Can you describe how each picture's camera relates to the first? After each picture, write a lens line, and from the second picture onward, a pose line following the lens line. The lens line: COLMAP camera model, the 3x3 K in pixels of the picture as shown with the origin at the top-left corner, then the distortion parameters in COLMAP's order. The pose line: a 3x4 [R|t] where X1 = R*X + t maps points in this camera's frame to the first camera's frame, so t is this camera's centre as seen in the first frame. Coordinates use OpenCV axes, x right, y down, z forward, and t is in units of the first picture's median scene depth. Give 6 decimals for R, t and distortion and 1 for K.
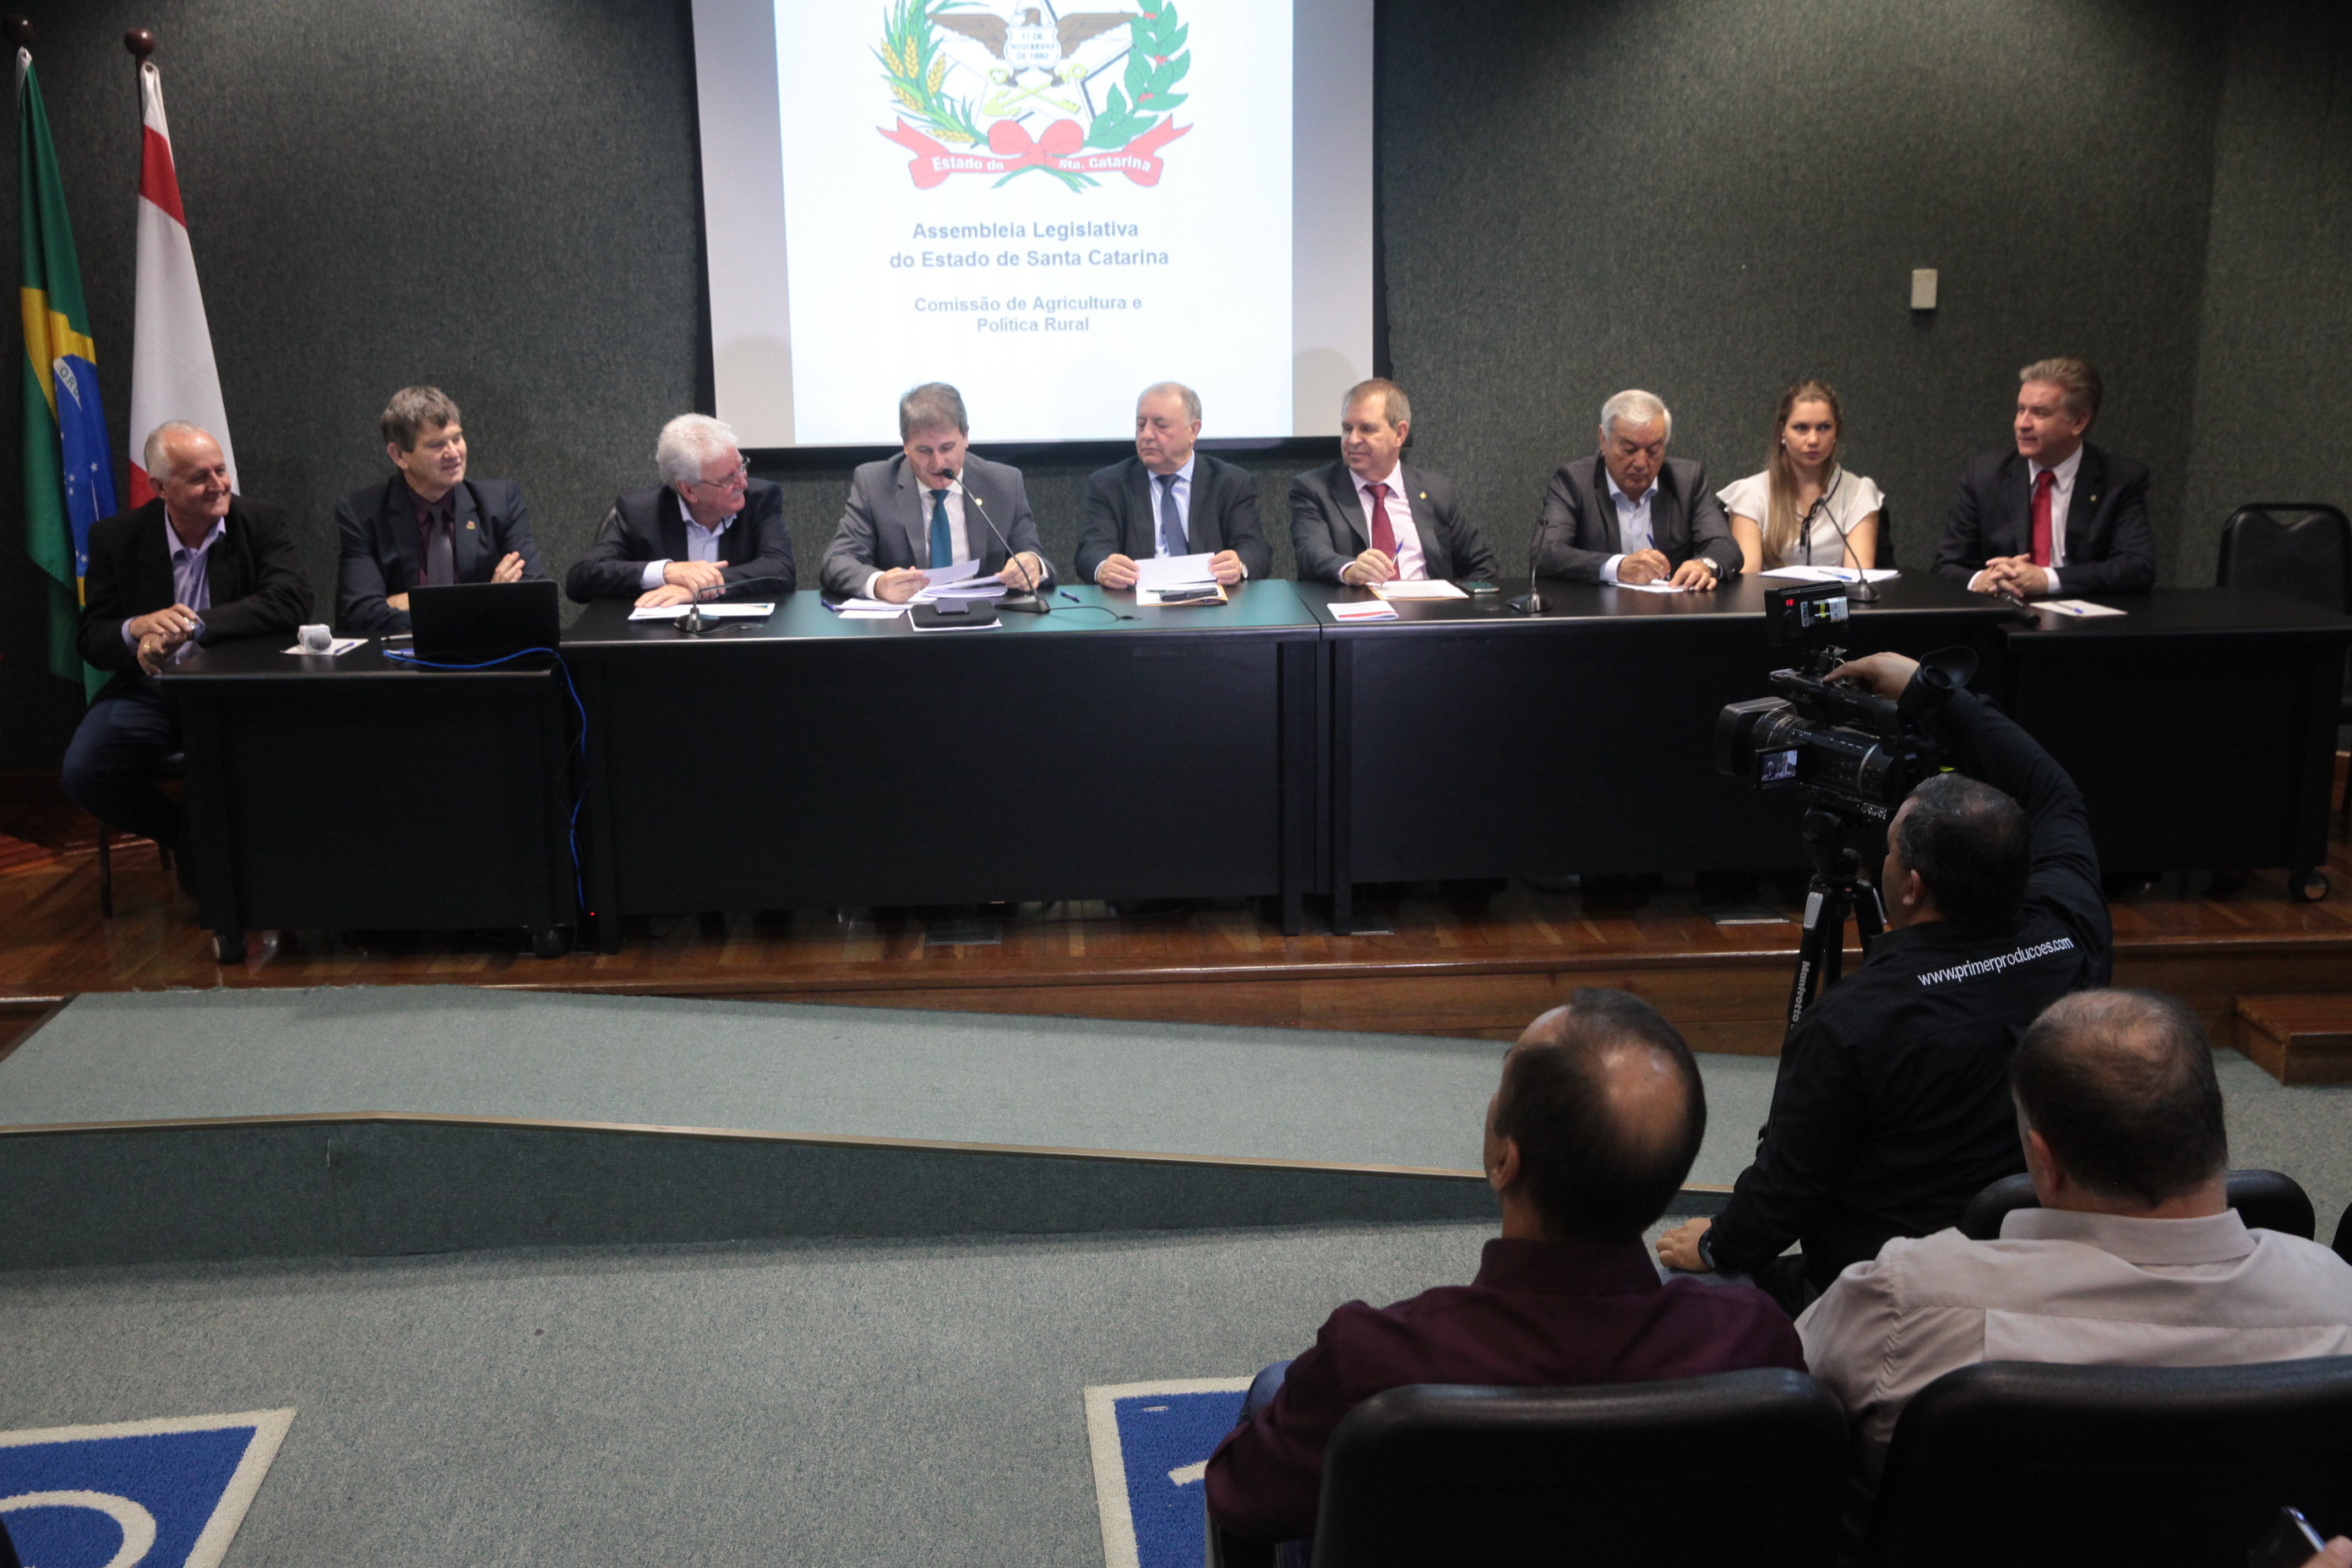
lens RADIAL K [[2573.5, 0, 1176.0], [0, 2573.5, 784.0], [0, 0, 1]] dist [0.005103, 0.133798]
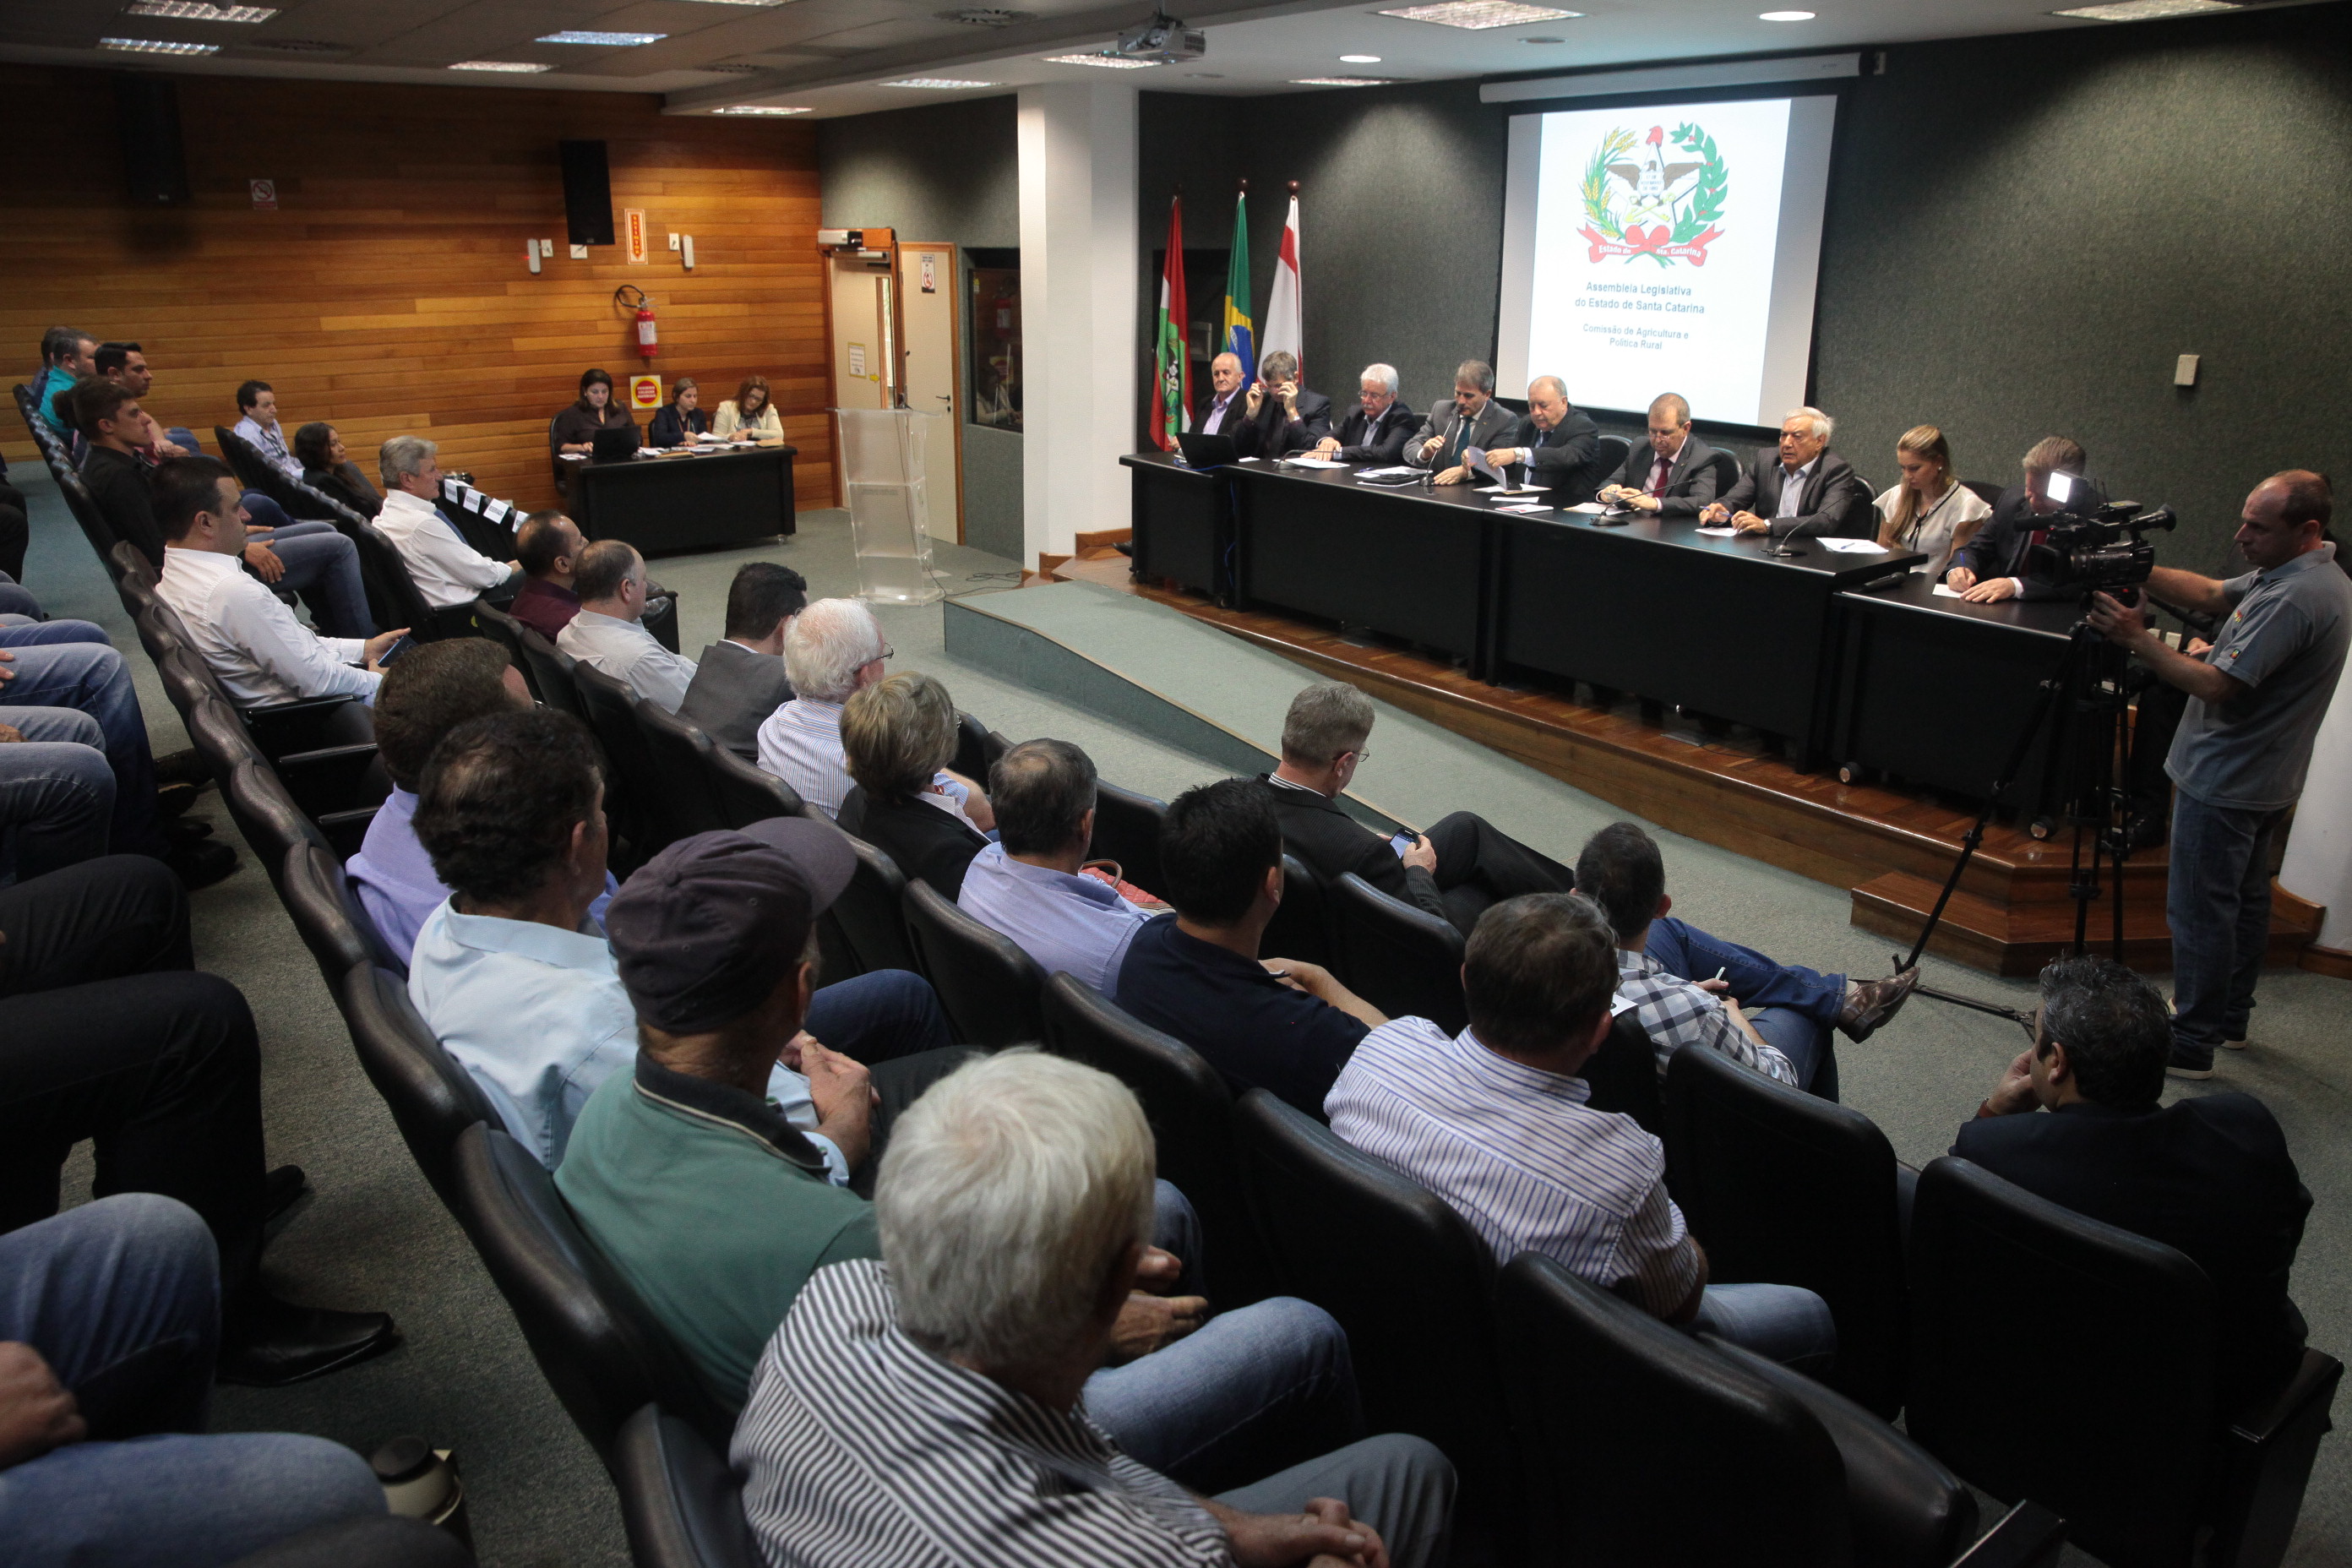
lens RADIAL K [[1650.4, 0, 1170.2], [0, 1650.4, 783.6], [0, 0, 1]] dist [-0.103523, 0.087750]
pose [[0.548317, 0.280126, -0.787958, 0.726442], [-0.197648, 0.958944, 0.203376, -0.055265], [0.812578, 0.044224, 0.581172, 0.120046]]
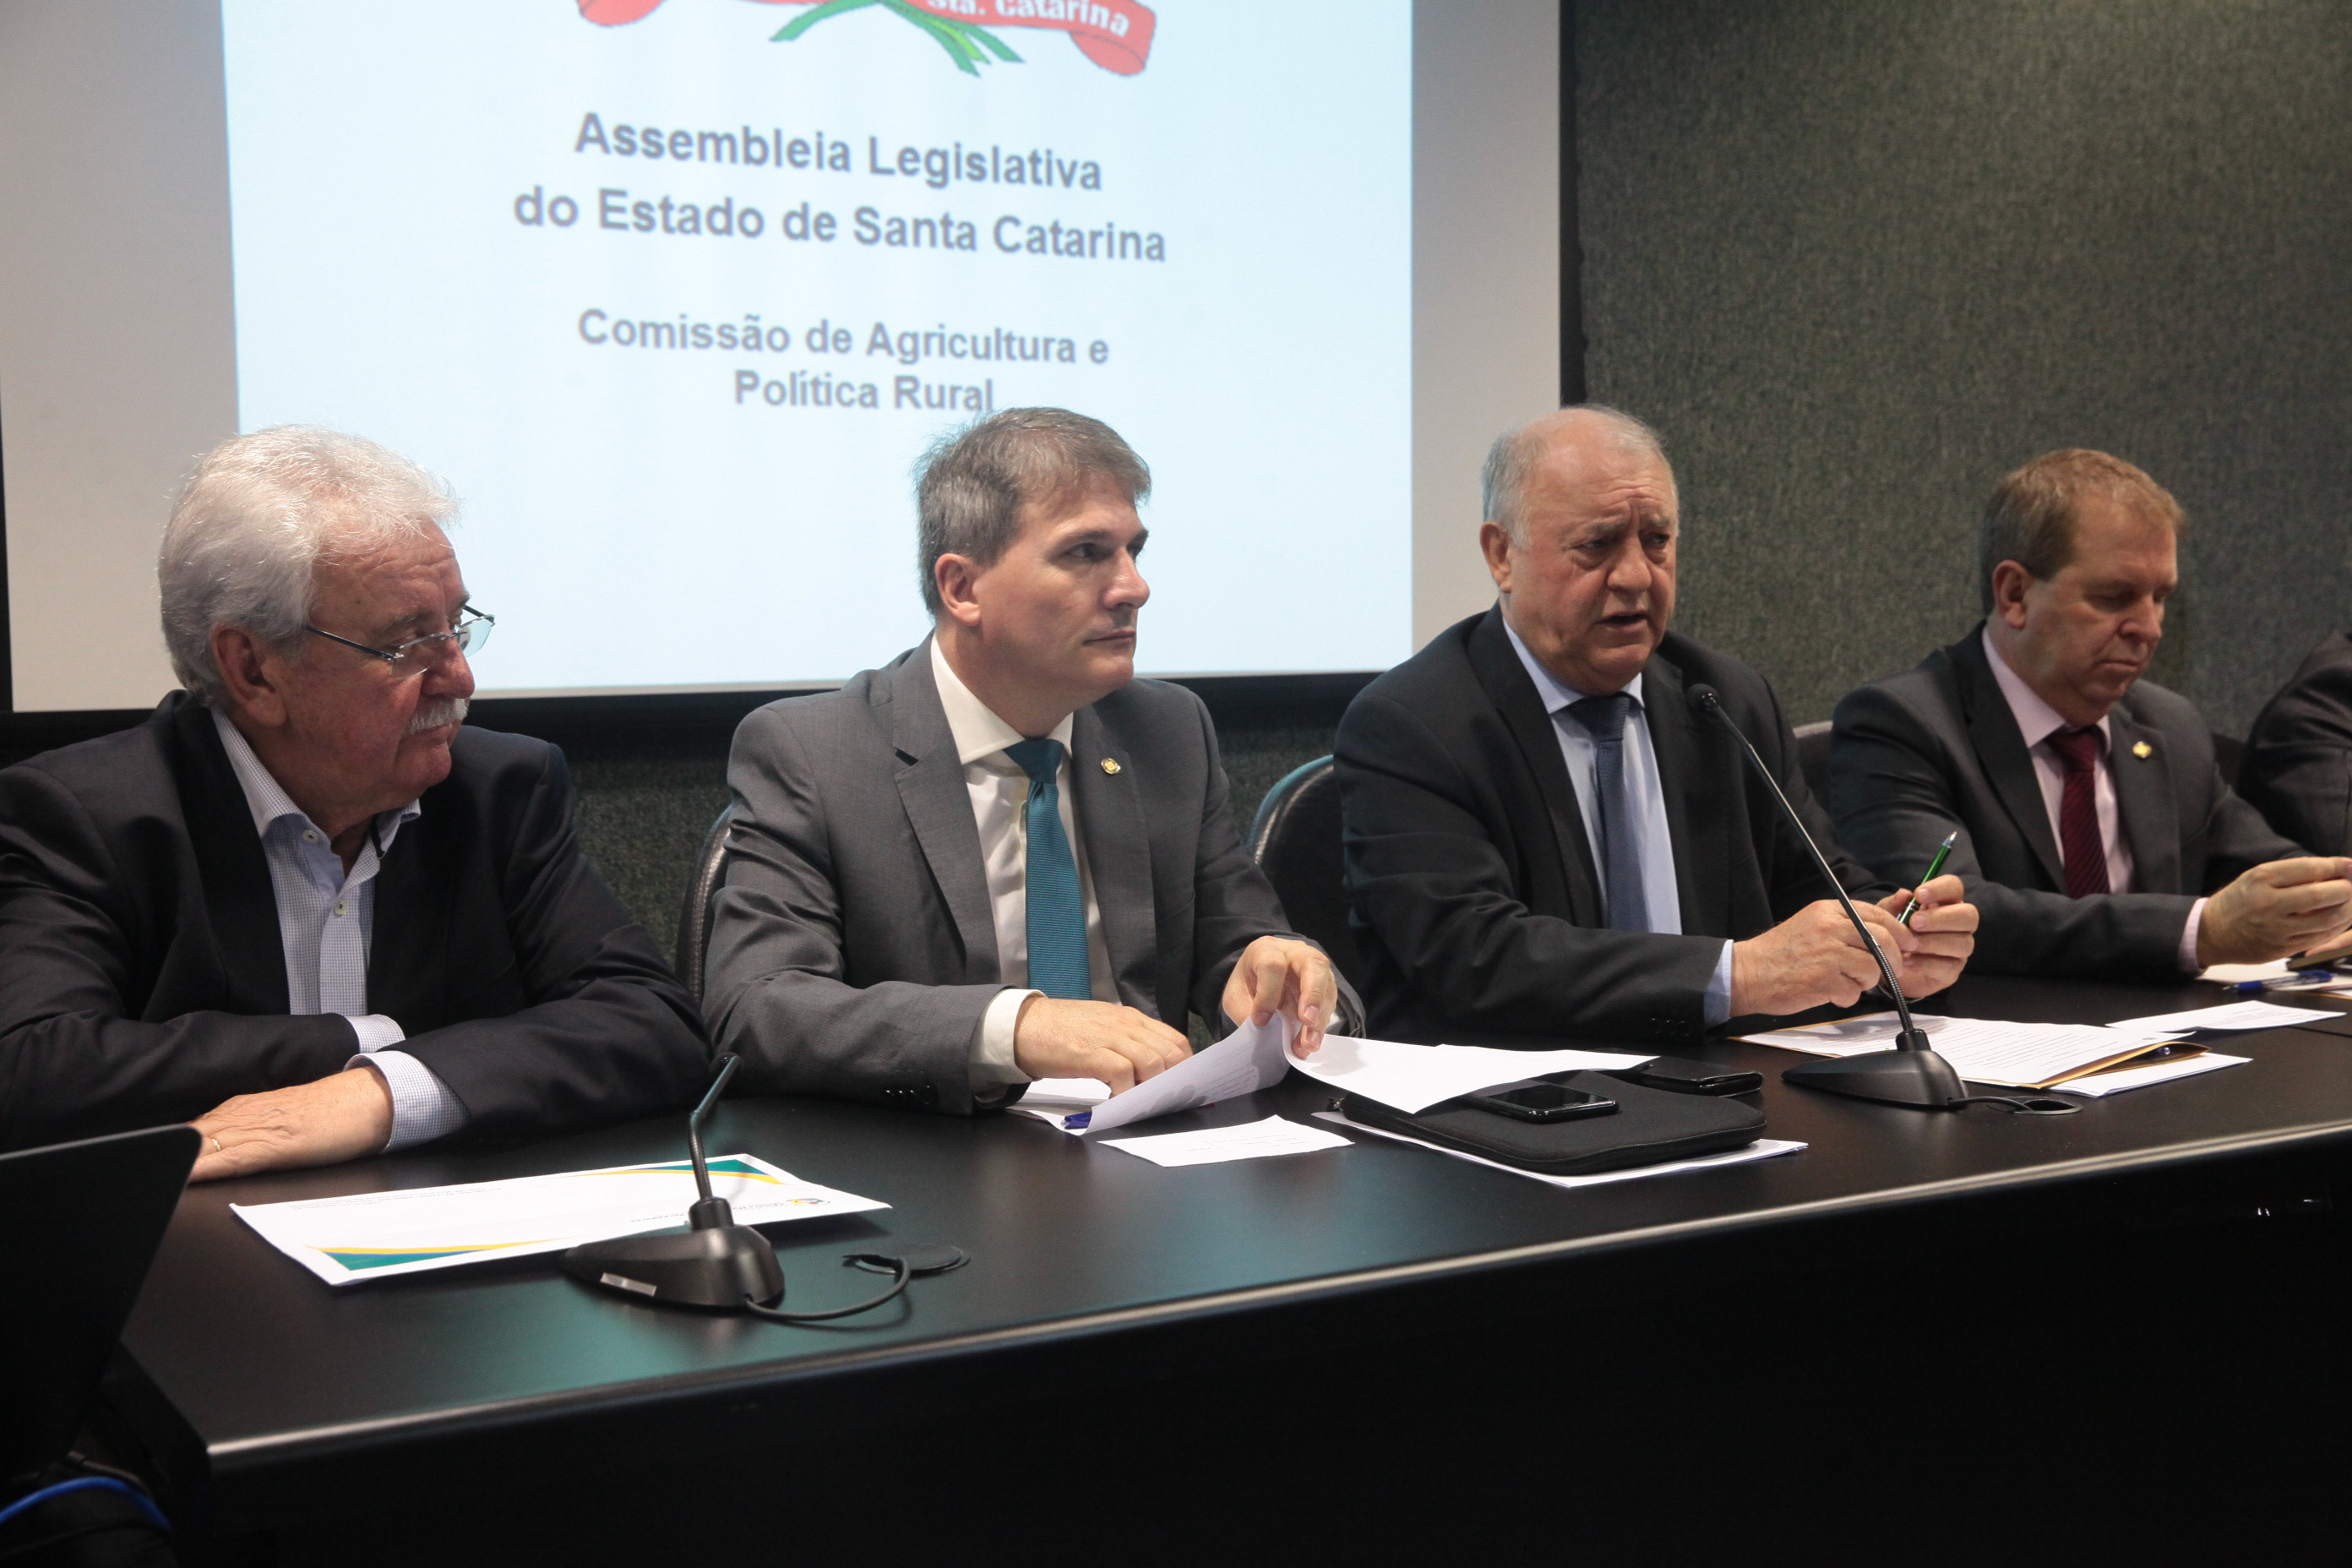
lens RADIAL K [[2872.3, 0, 1172.1], [0, 2872.3, 787.9], [0, 0, 1]] dist [0.035908, 0.146945]
pose [[0.898417, -0.026833, 0.438323, -0.210649], [0.097433, 0.985434, -0.139379, -0.052346], [-0.428199, 0.167927, 0.887945, 0.600953]]
